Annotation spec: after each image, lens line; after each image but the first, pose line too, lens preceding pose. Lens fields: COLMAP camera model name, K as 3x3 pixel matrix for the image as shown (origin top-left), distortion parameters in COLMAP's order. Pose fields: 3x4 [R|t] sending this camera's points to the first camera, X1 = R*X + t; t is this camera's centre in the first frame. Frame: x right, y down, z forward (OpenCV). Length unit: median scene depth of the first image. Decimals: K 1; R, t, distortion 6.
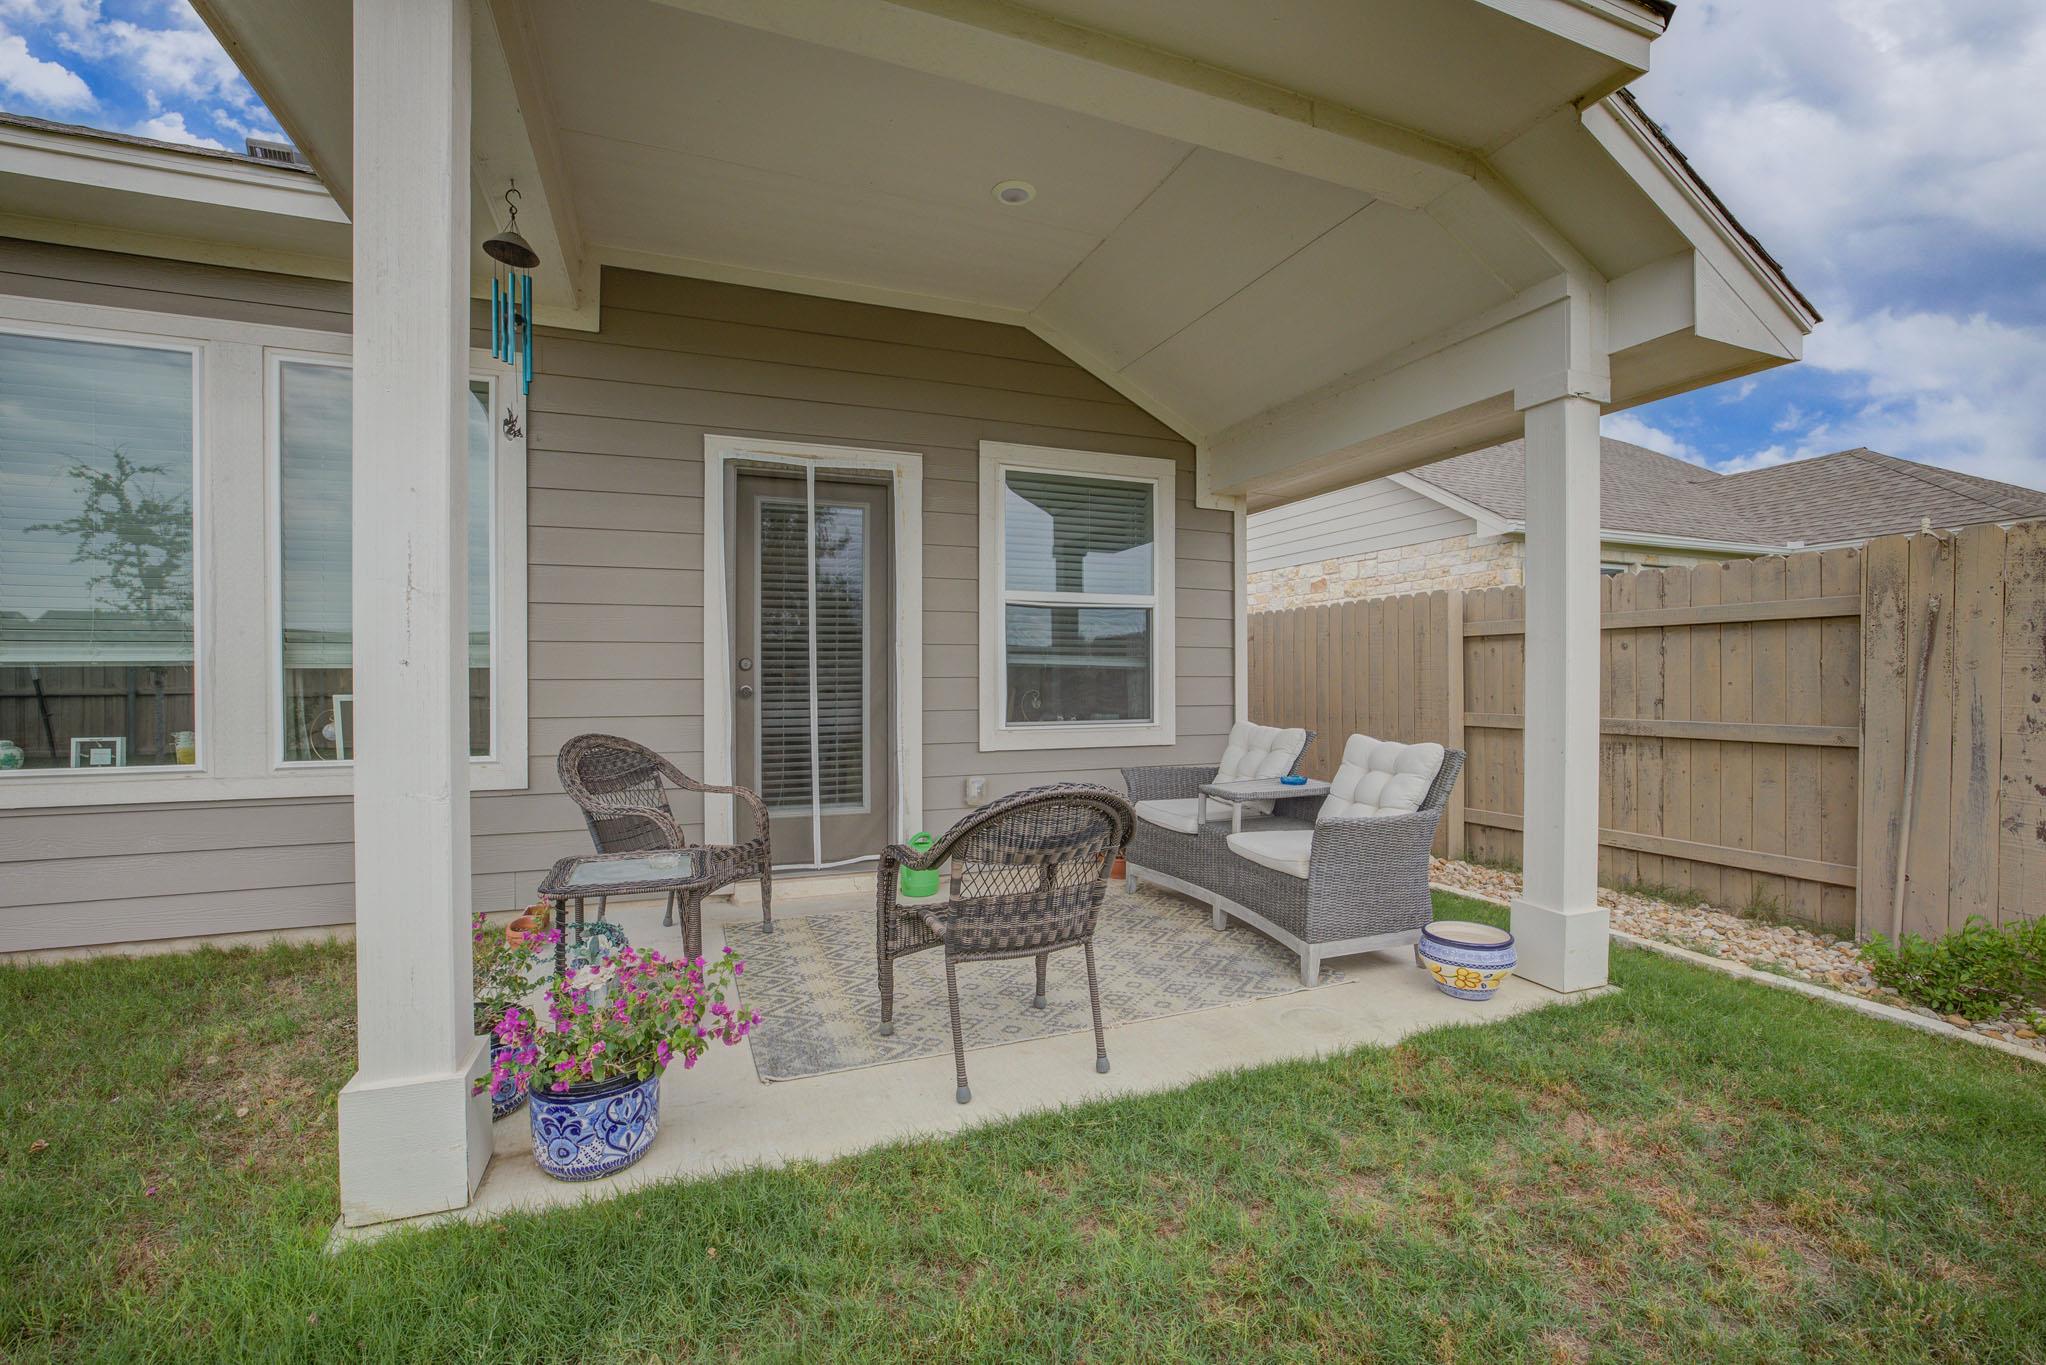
lens RADIAL K [[877.2, 0, 1016.3], [0, 877.2, 688.0], [0, 0, 1]] dist [-0.022391, 0.001088]
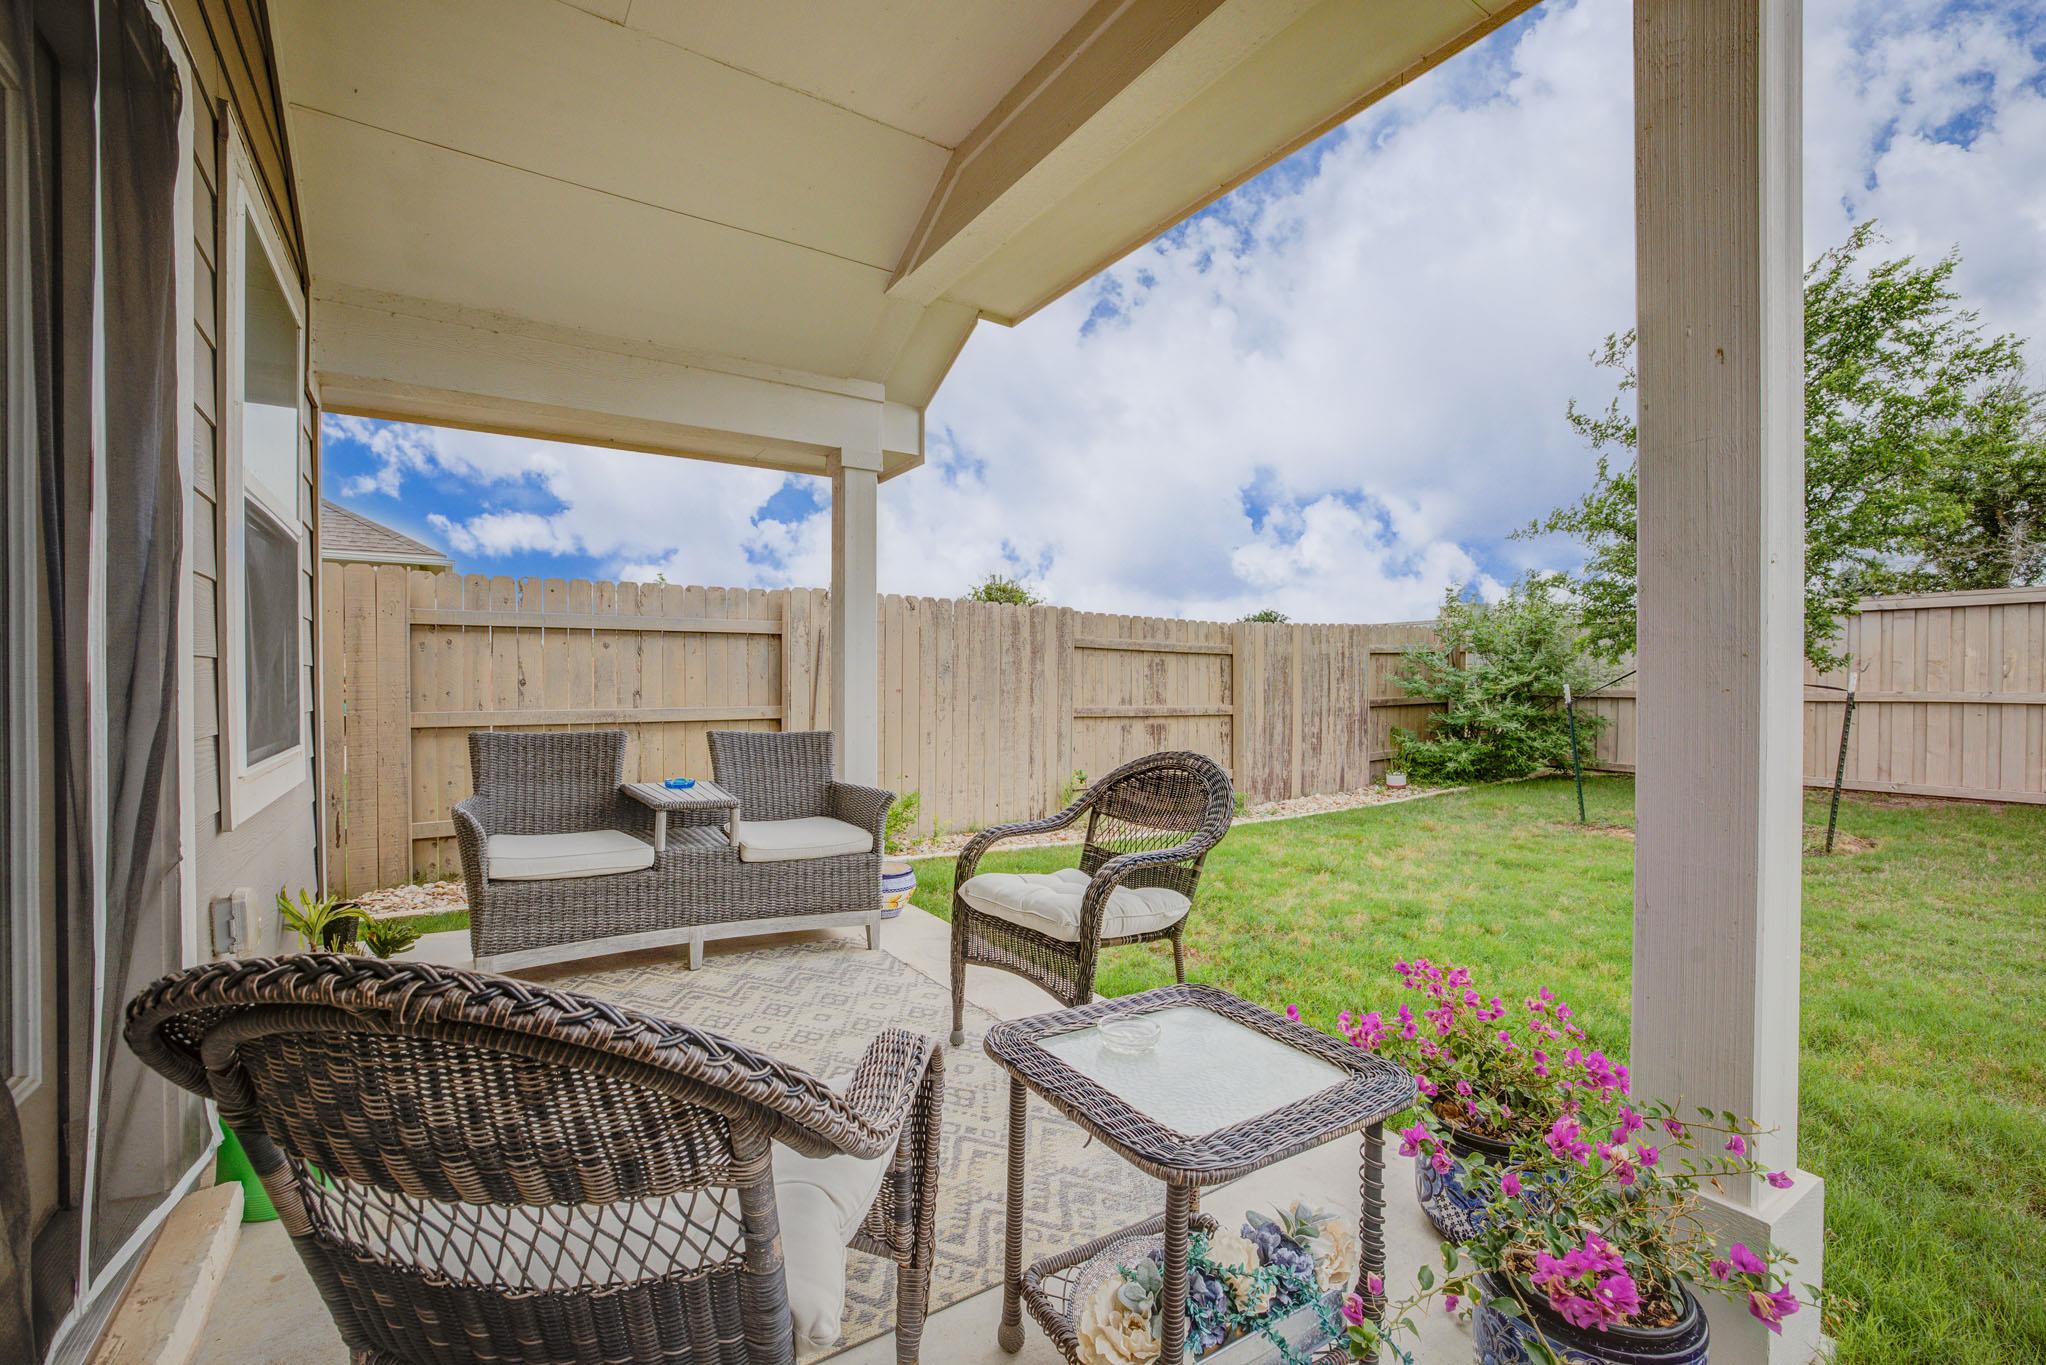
lens RADIAL K [[877.2, 0, 1016.3], [0, 877.2, 685.3], [0, 0, 1]] dist [-0.022391, 0.001088]
pose [[-0.190406, -0.008130, 0.981672, -0.578320], [0.007805, 0.999922, 0.009795, -0.002911], [-0.981674, 0.009527, -0.190328, 0.753841]]
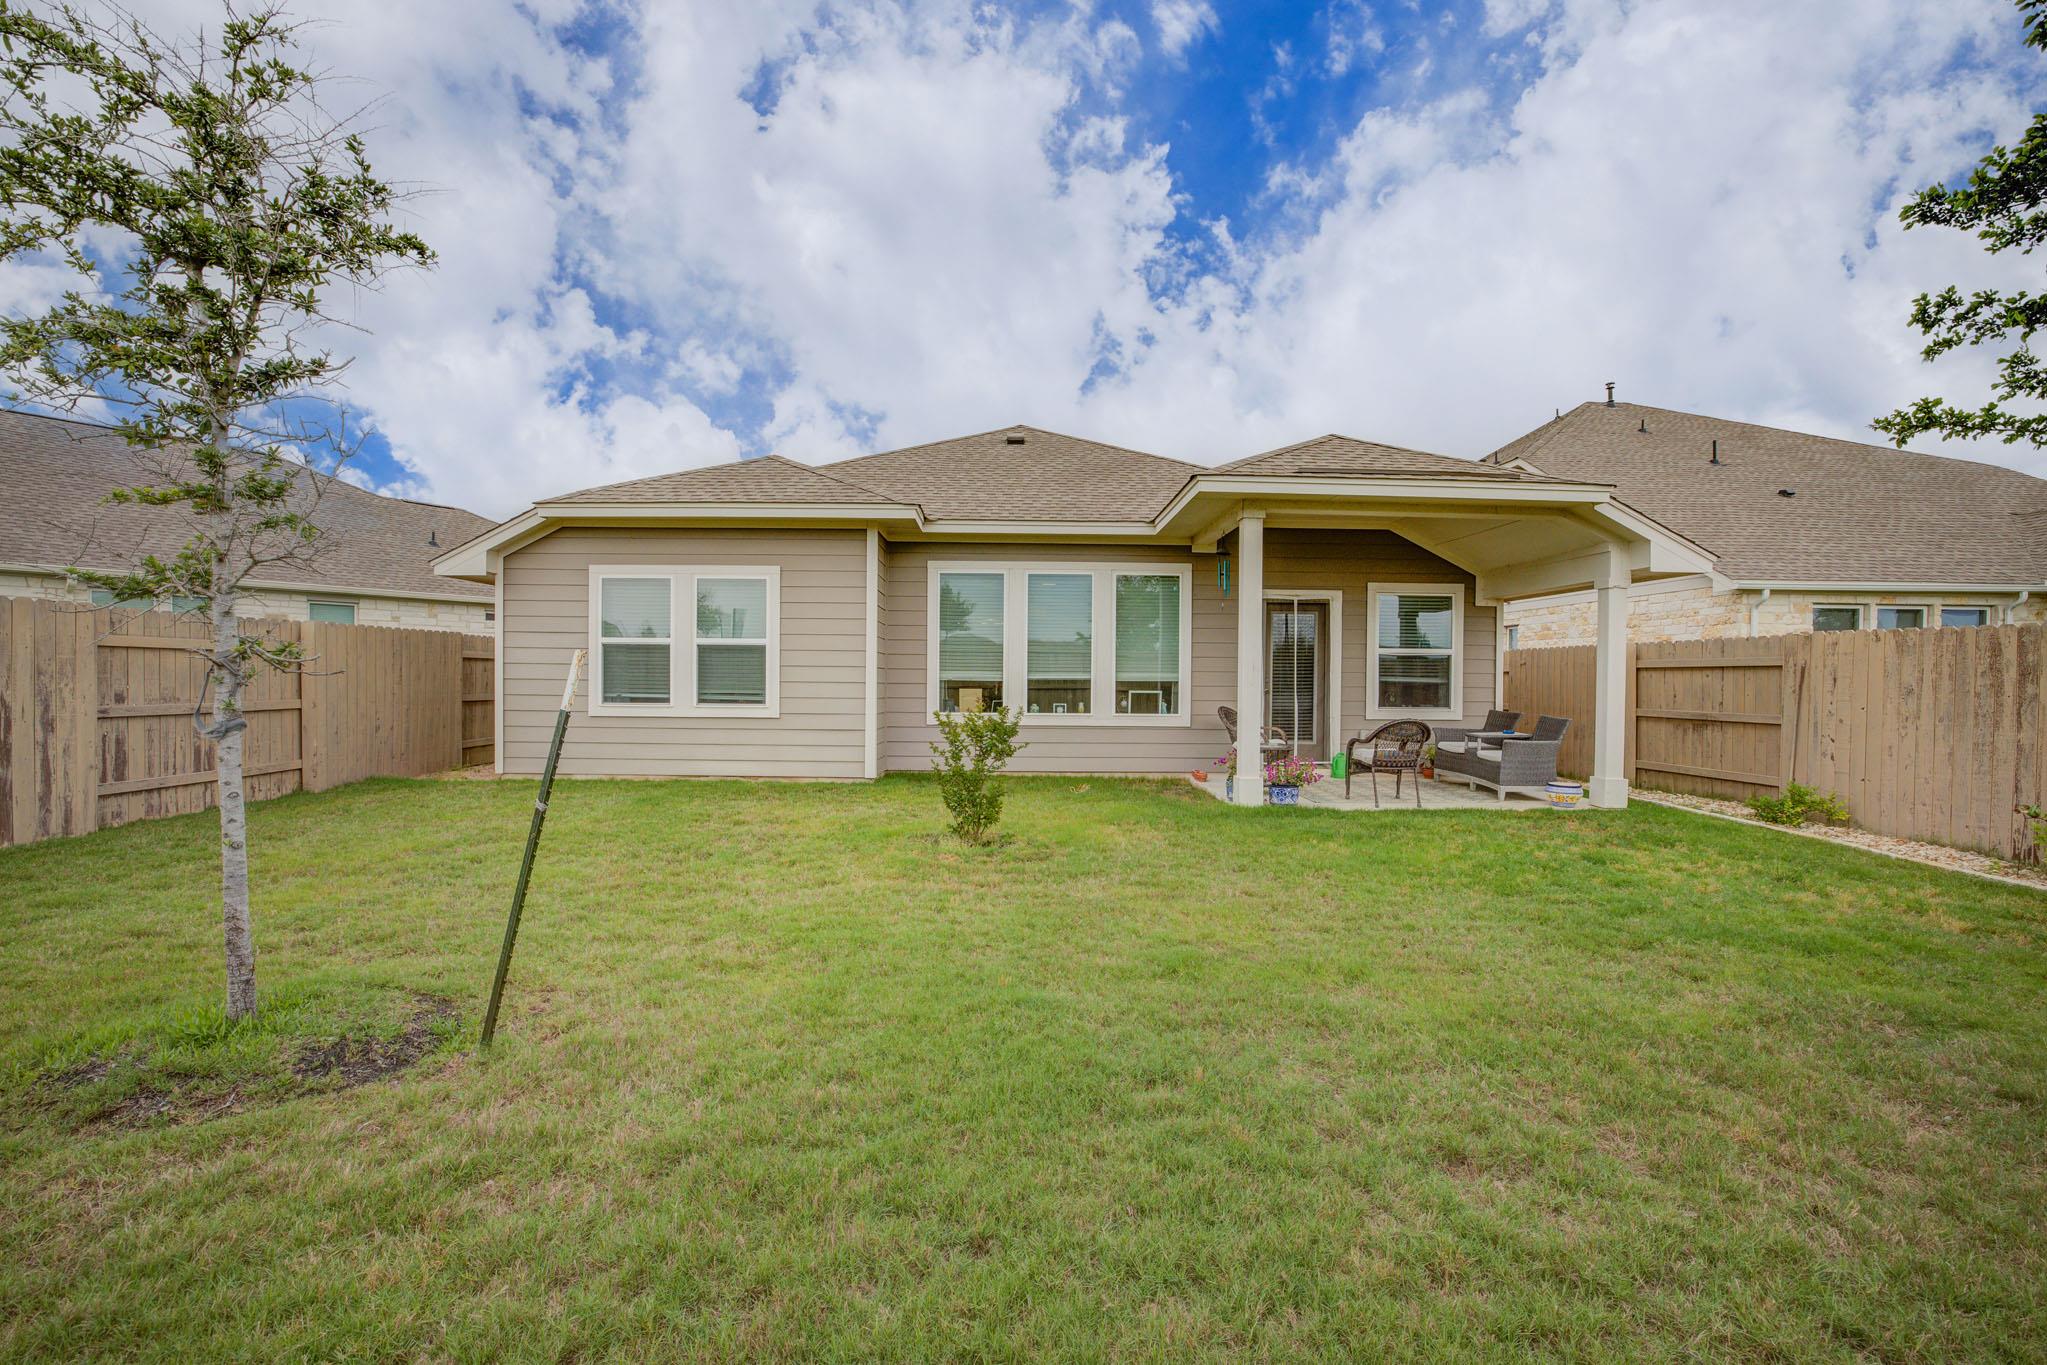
lens RADIAL K [[877.7, 0, 1042.3], [0, 877.7, 688.1], [0, 0, 1]] dist [-0.022391, 0.001088]
pose [[0.946425, 0.015107, -0.322571, -0.110343], [-0.014809, 0.999885, 0.003379, -0.004235], [0.322585, 0.001579, 0.946539, -1.501825]]
